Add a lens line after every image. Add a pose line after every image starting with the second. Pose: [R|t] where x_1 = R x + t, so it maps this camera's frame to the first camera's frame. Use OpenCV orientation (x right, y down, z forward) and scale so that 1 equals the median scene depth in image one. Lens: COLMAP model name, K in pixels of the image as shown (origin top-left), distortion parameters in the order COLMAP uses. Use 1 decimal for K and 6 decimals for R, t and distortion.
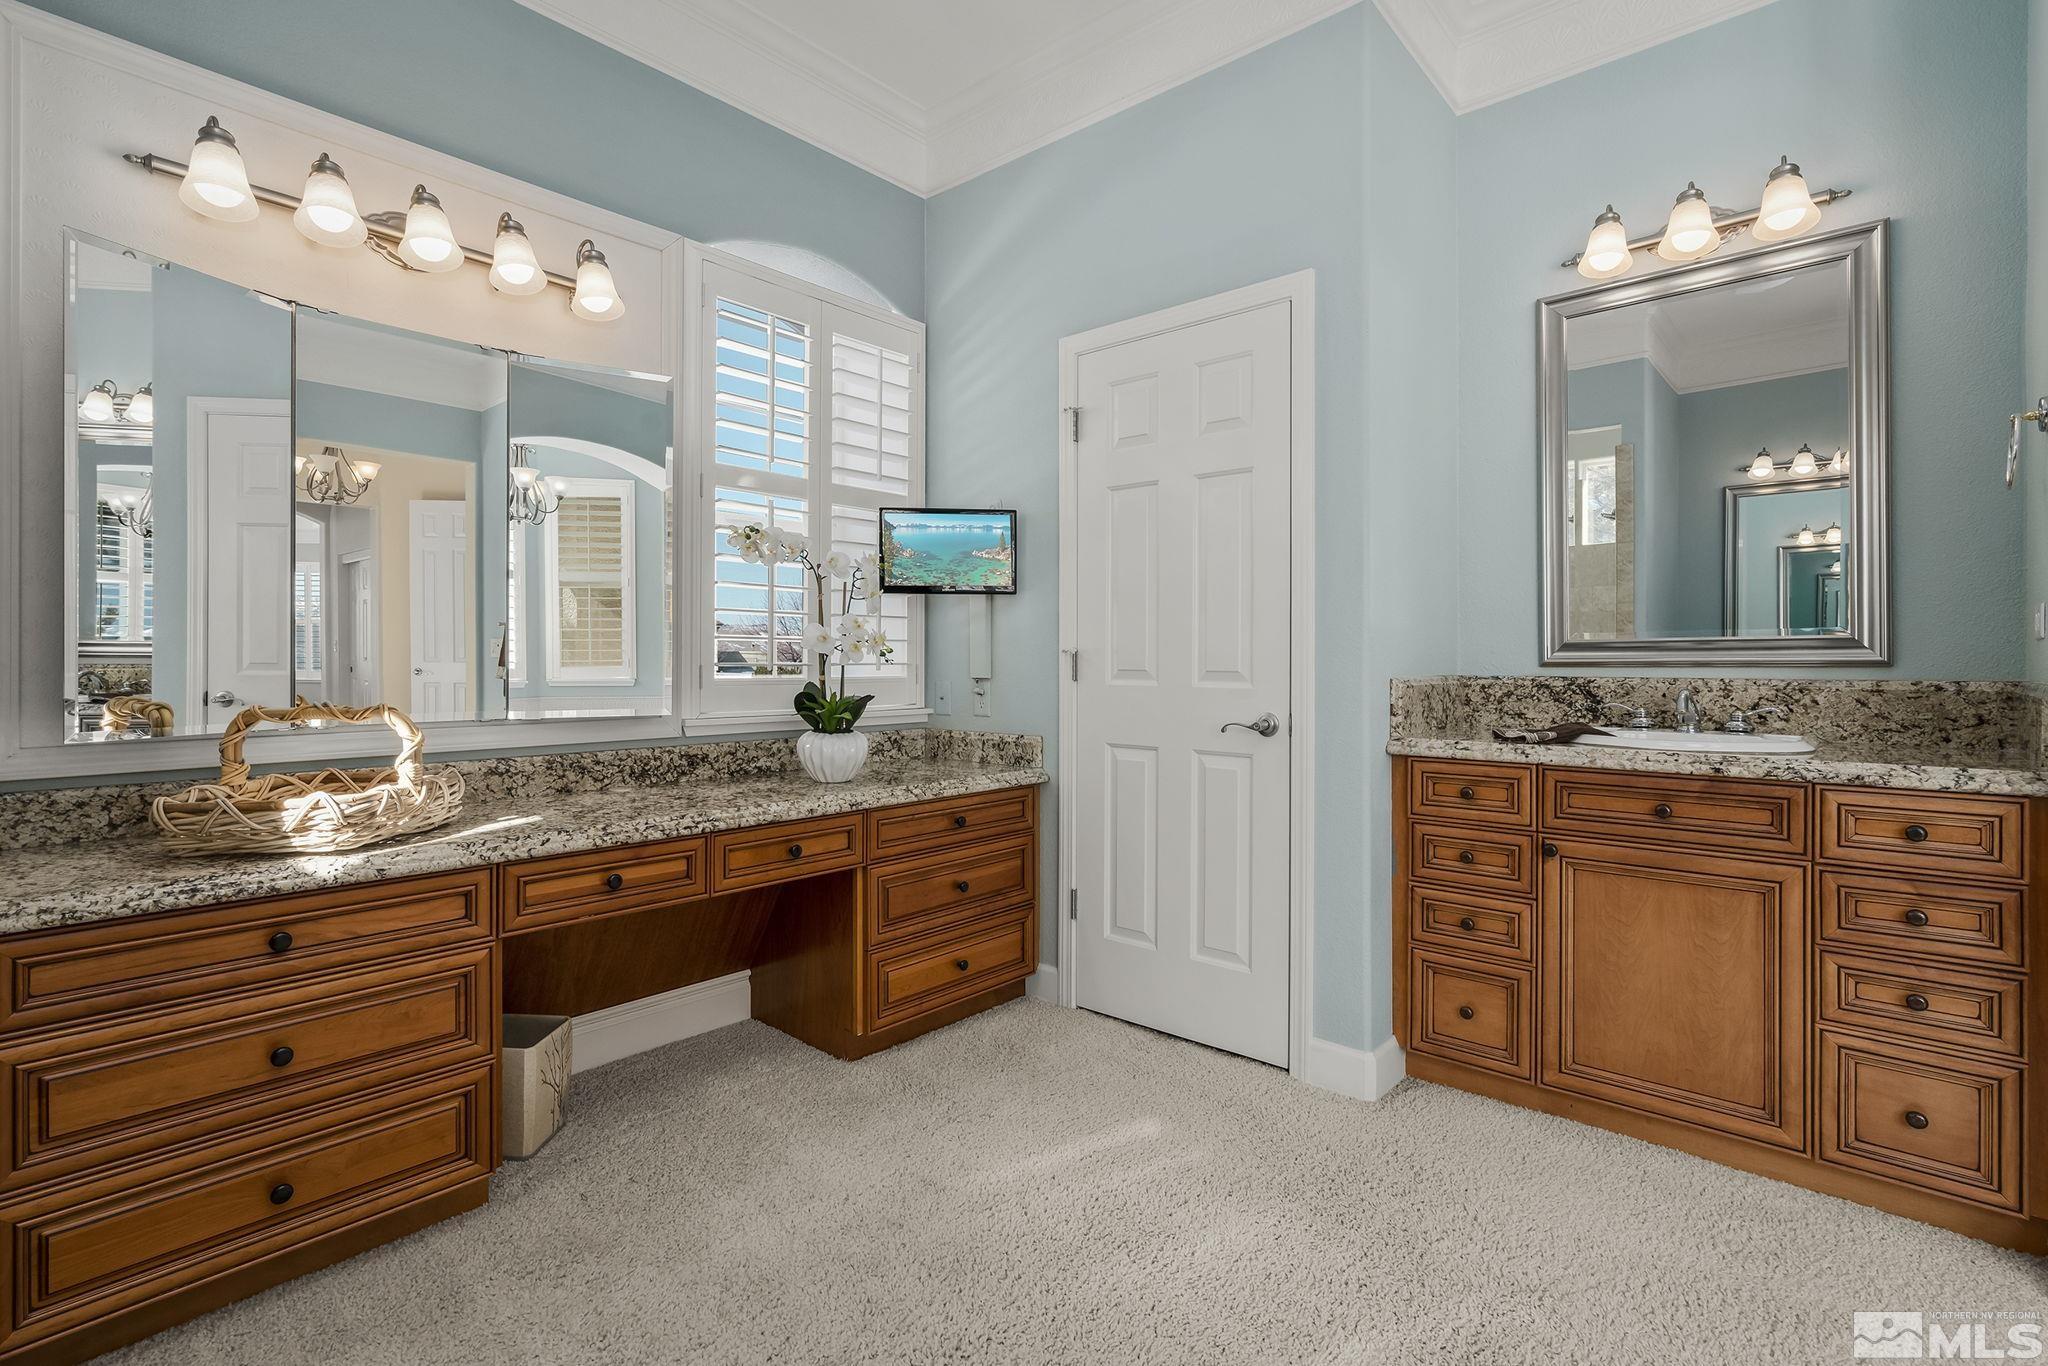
lens RADIAL K [[957.9, 0, 1020.8], [0, 957.9, 662.5], [0, 0, 1]] dist [-0.003942, -0.000148]
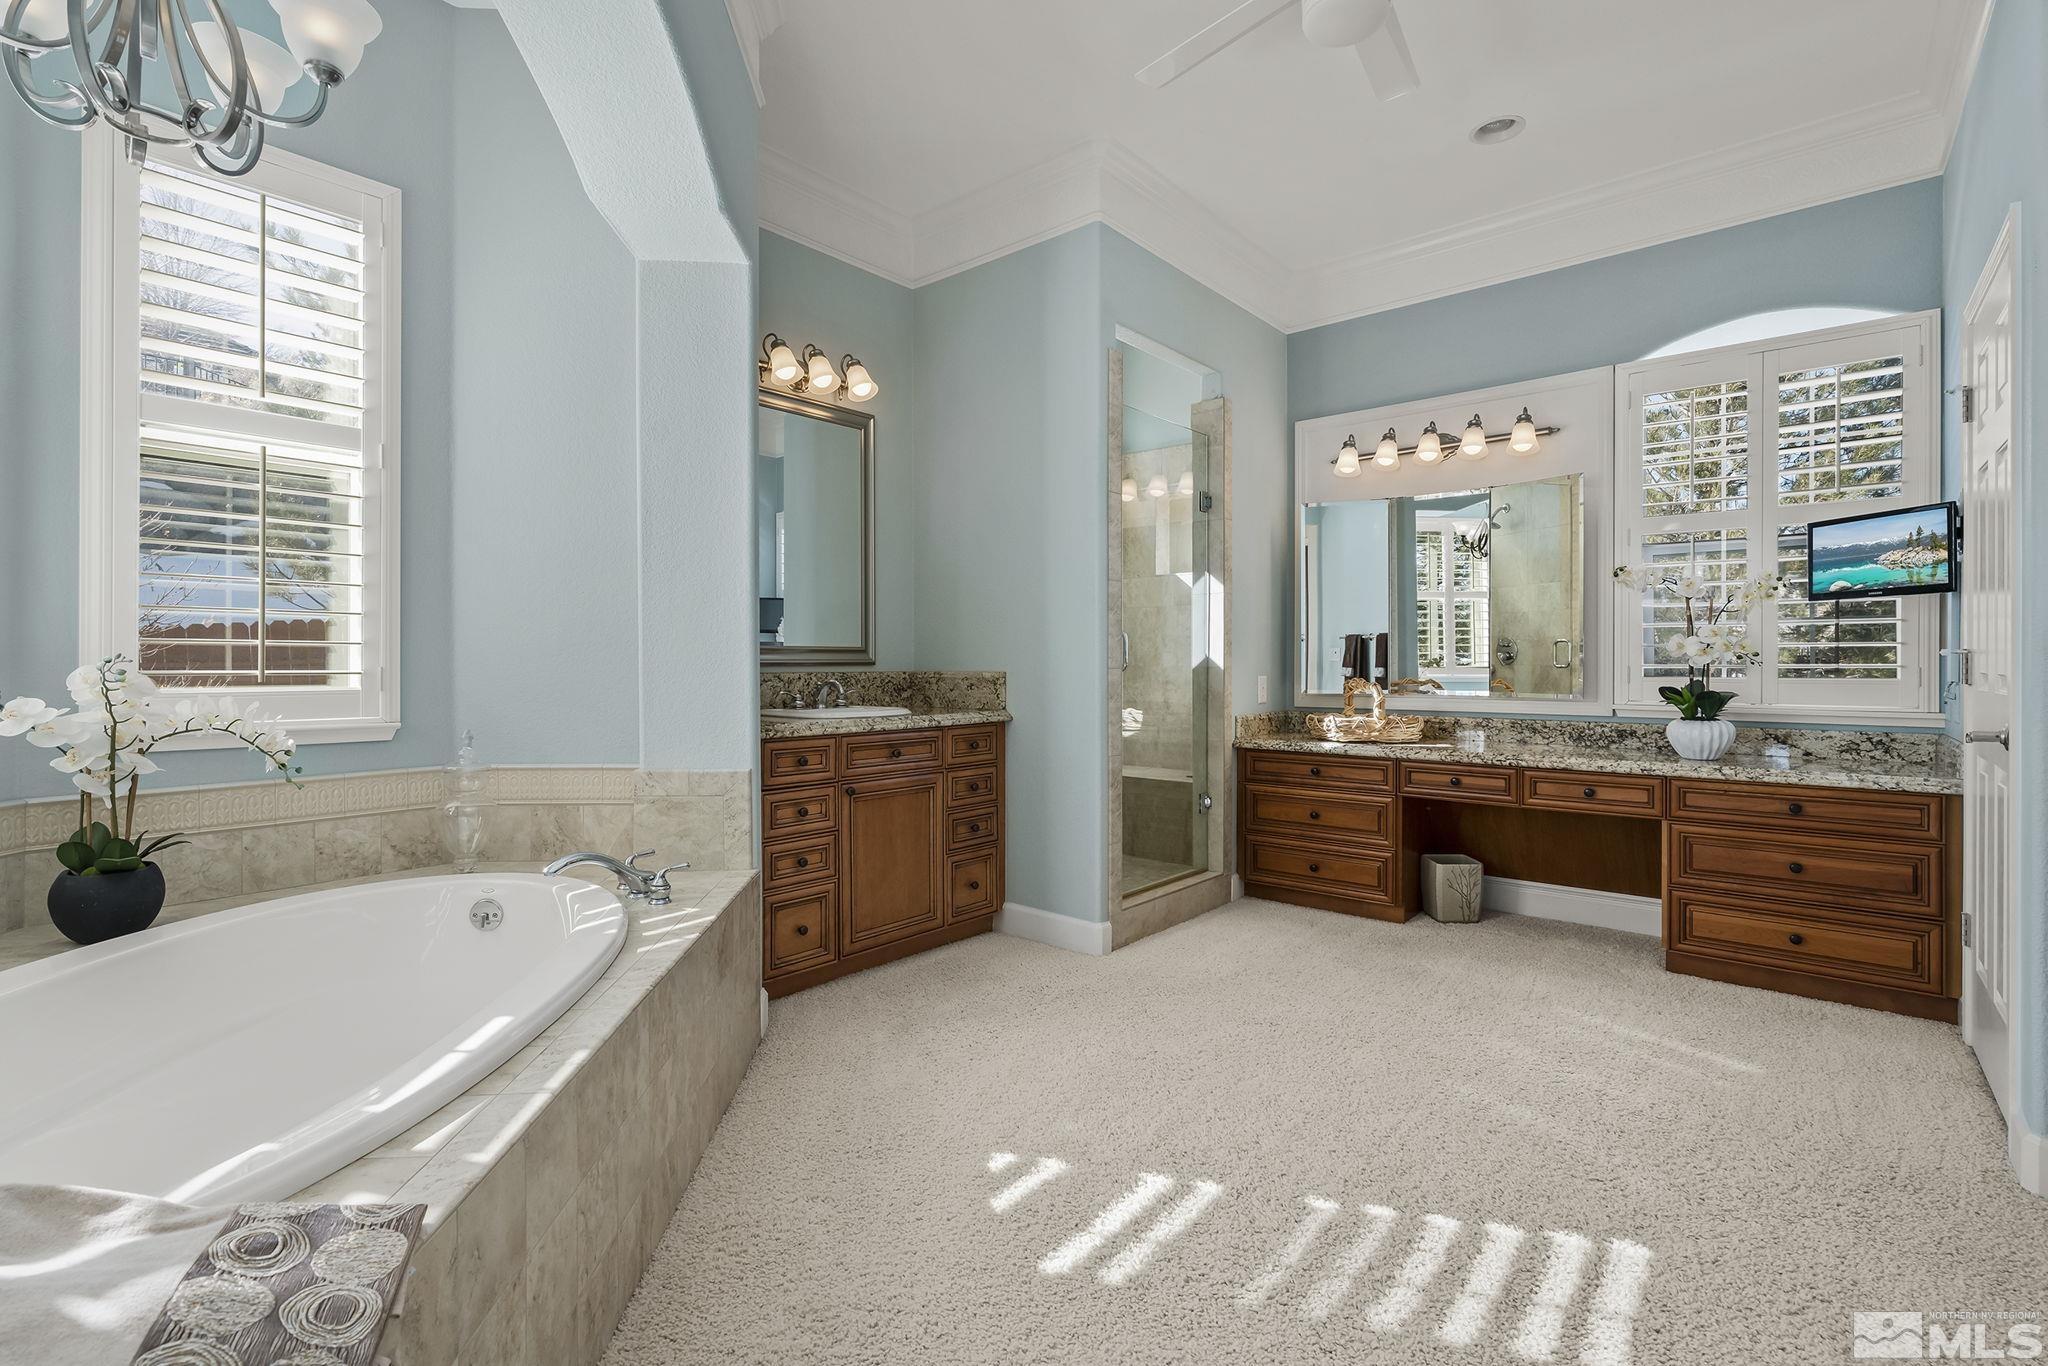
lens RADIAL K [[957.9, 0, 1020.8], [0, 957.9, 662.5], [0, 0, 1]] dist [-0.003942, -0.000148]
pose [[0.029877, -0.000234, -0.999554, 1.121109], [-0.003399, 0.999994, -0.000336, 0.001258], [0.999548, 0.003408, 0.029876, 0.082882]]
